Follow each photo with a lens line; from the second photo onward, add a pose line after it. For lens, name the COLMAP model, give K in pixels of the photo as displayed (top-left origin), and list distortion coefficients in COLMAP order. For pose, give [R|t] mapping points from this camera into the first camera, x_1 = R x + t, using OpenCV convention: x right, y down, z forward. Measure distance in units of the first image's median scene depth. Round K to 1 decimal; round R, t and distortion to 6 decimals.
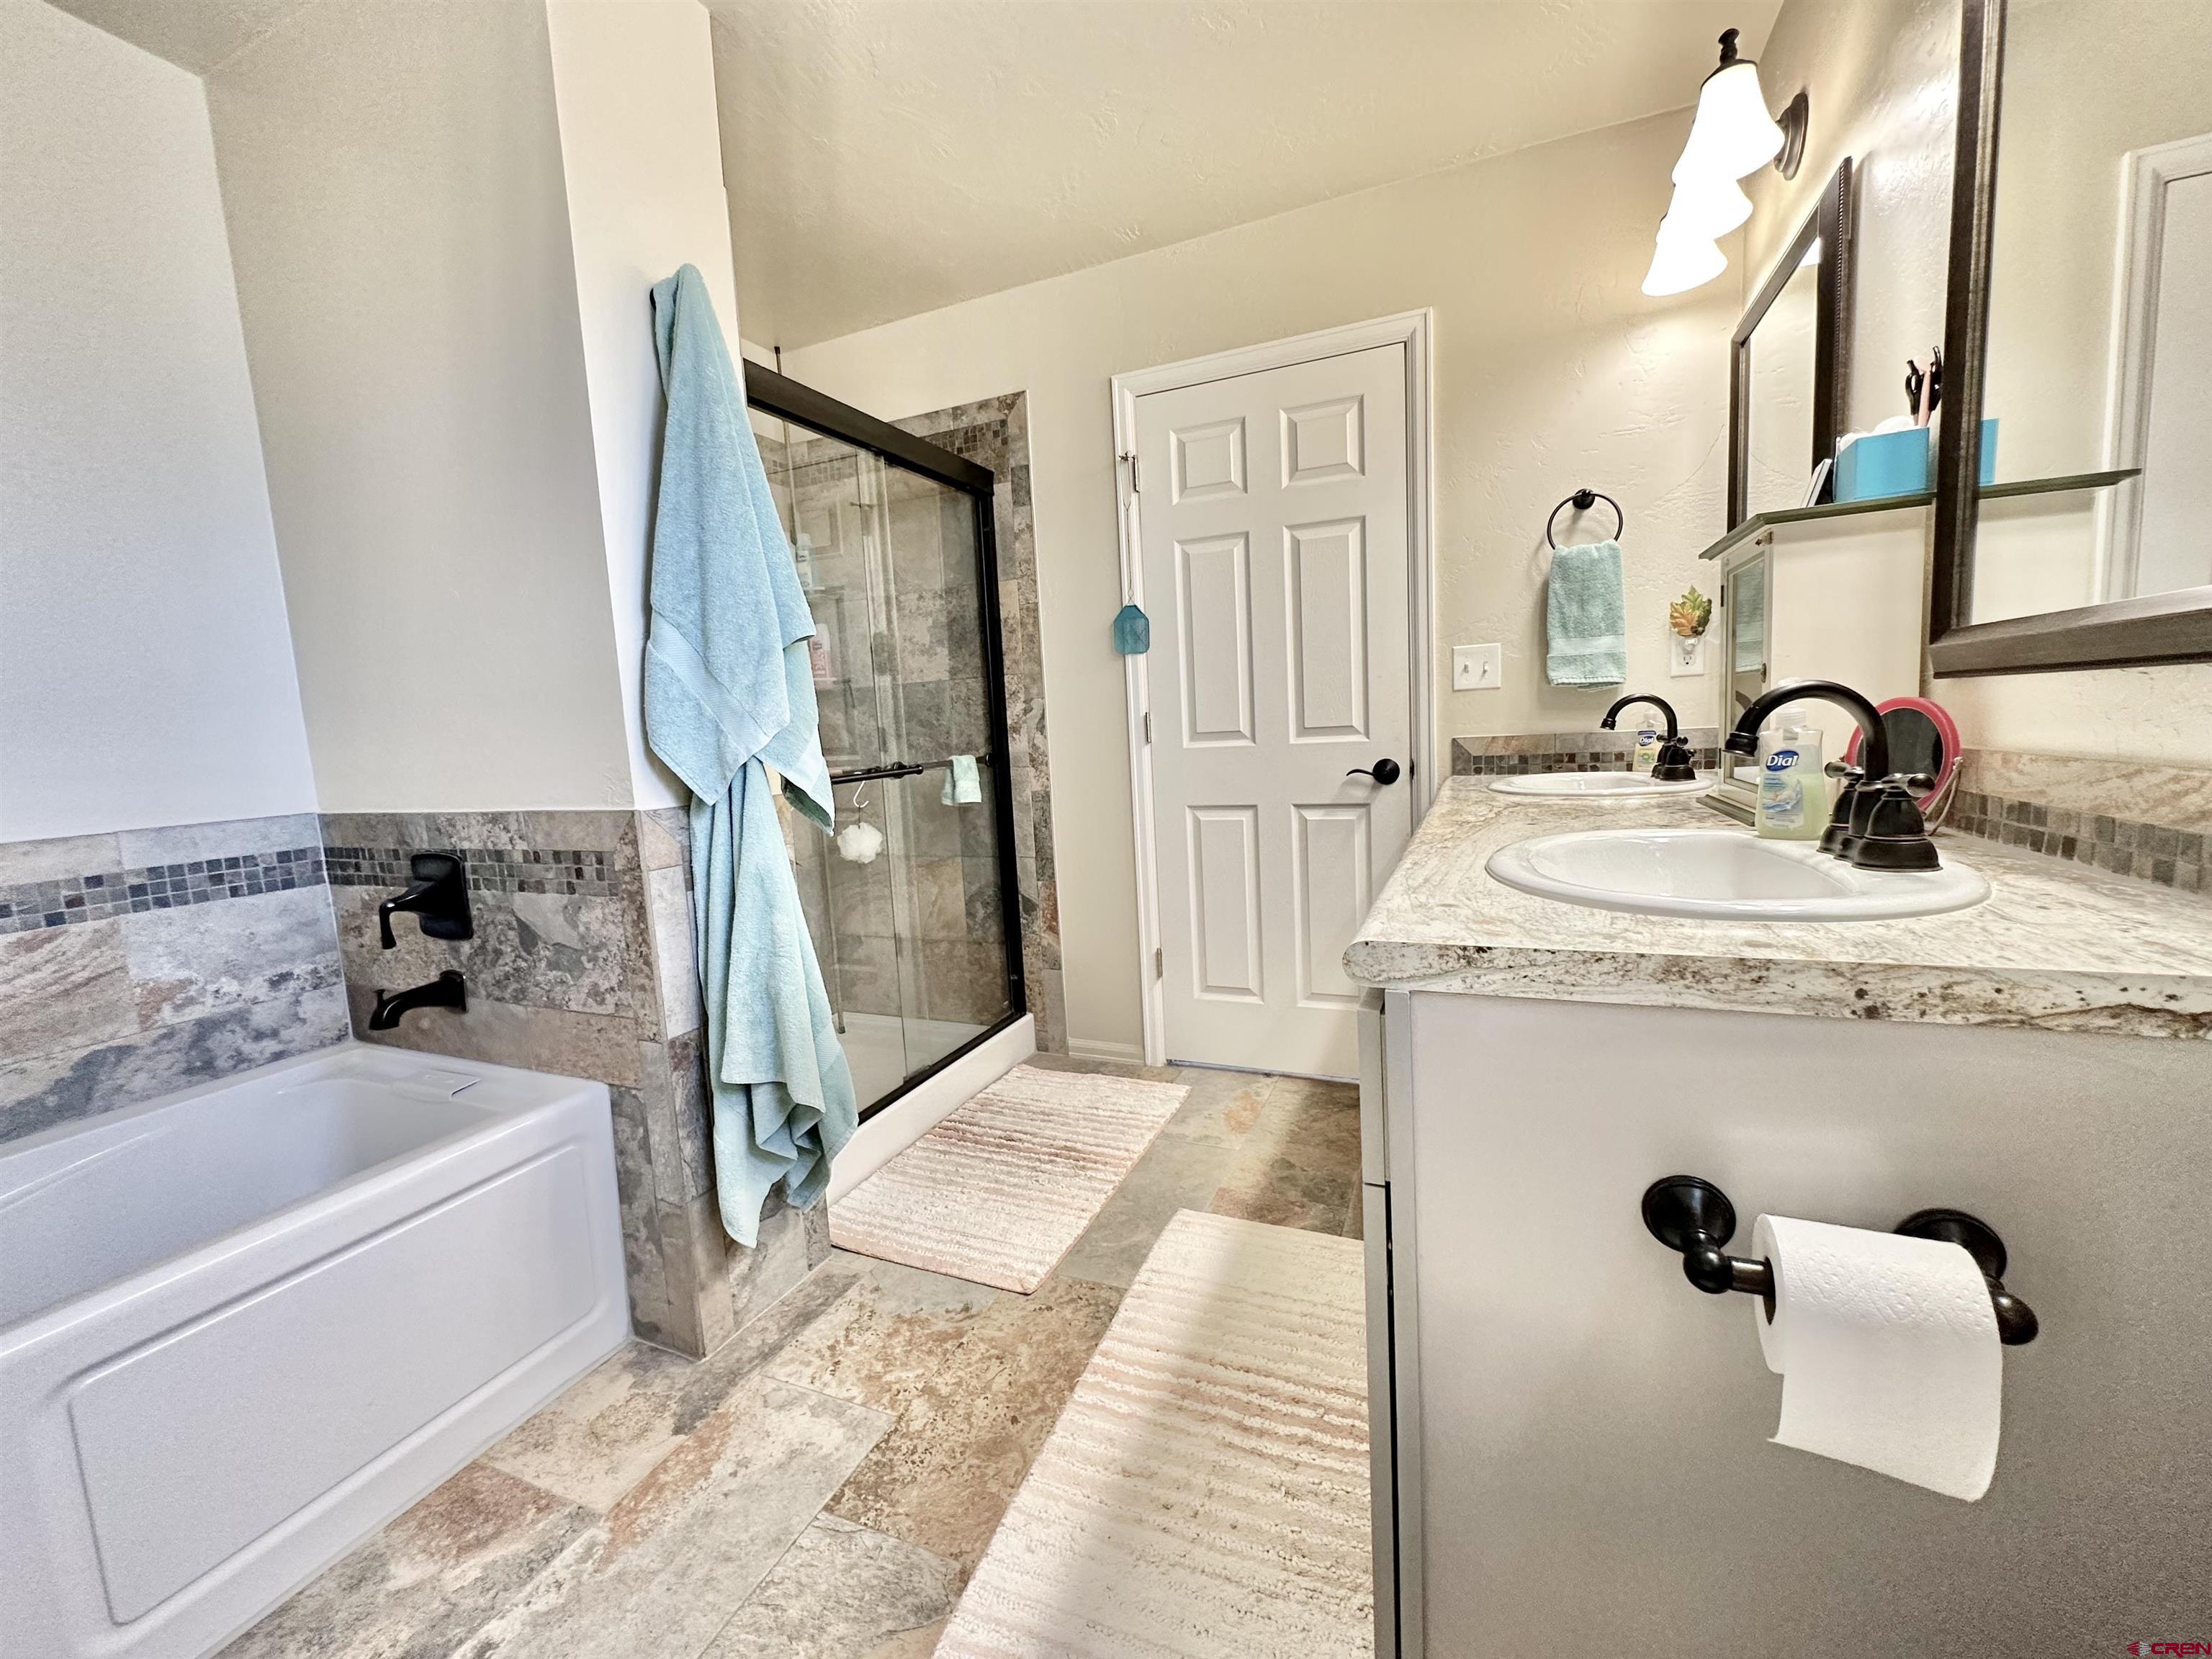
lens RADIAL K [[889.6, 0, 1109.5], [0, 889.6, 836.4], [0, 0, 1]] dist [0.006621, -0.000117]
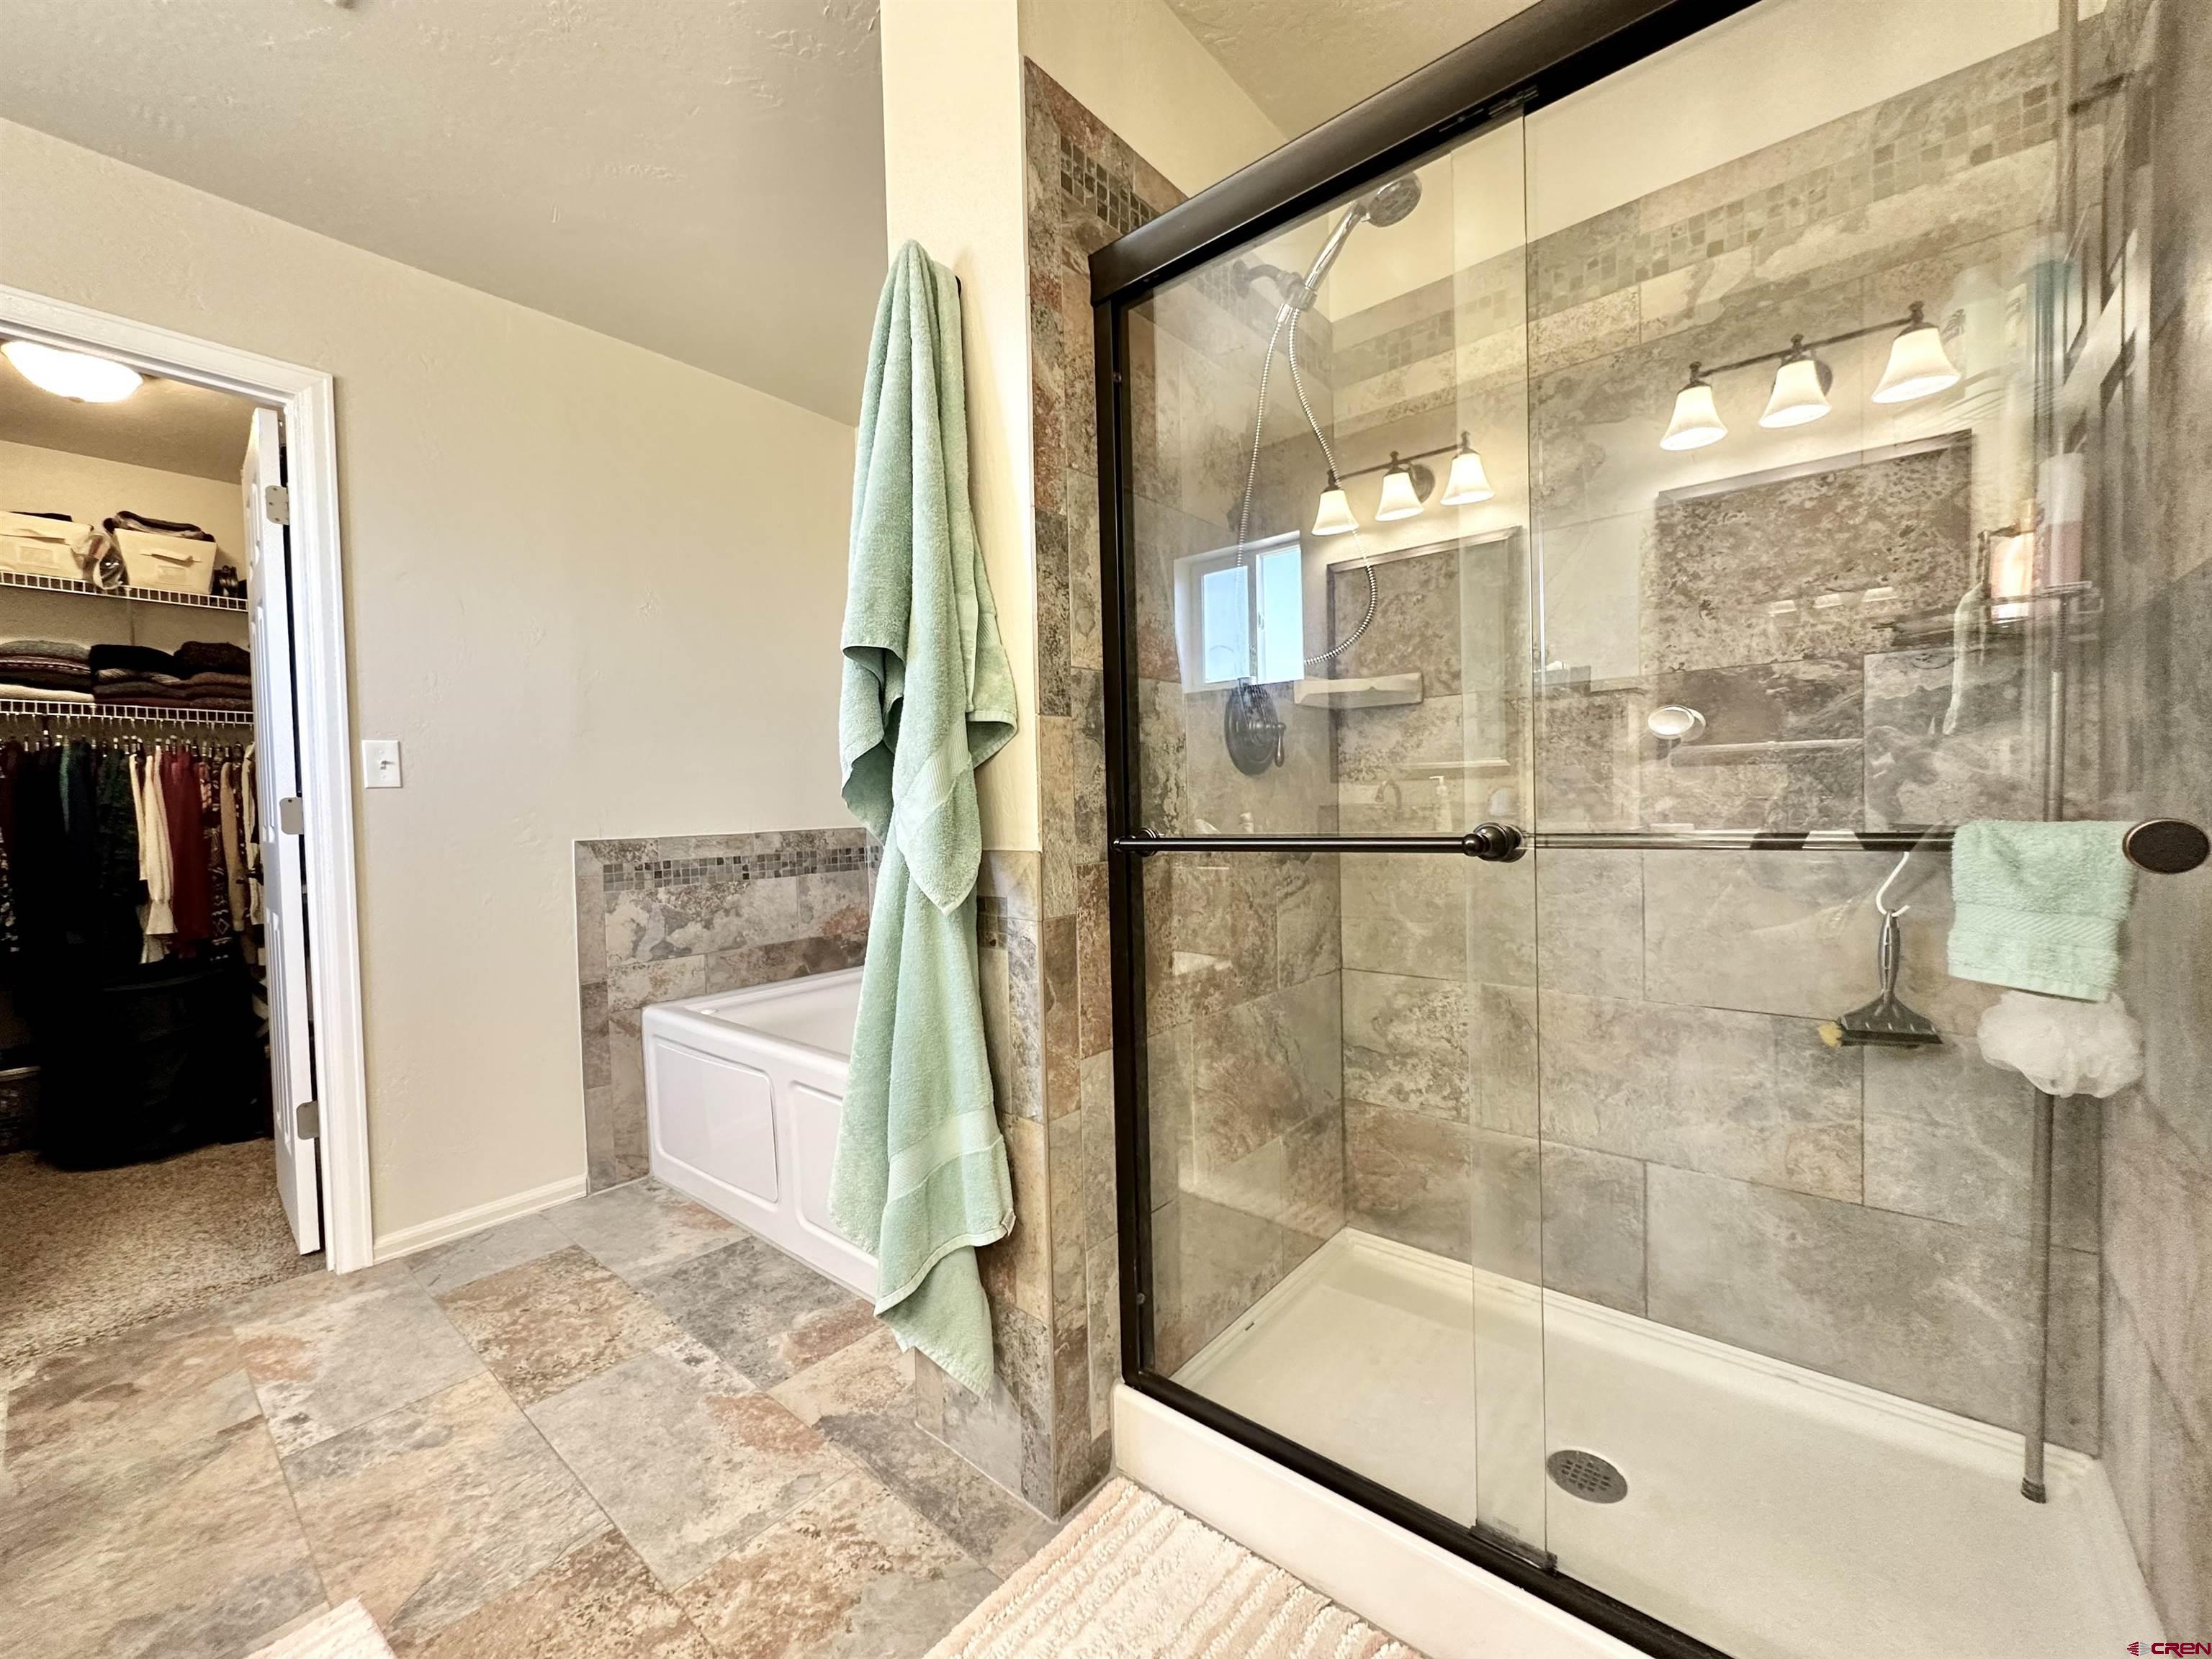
lens RADIAL K [[889.6, 0, 1109.5], [0, 889.6, 836.4], [0, 0, 1]] dist [0.006621, -0.000117]
pose [[-0.301114, 0.091203, -0.949217, 0.368103], [-0.068537, 0.990772, 0.116937, -0.179393], [0.951122, 0.100268, -0.292084, 1.554586]]
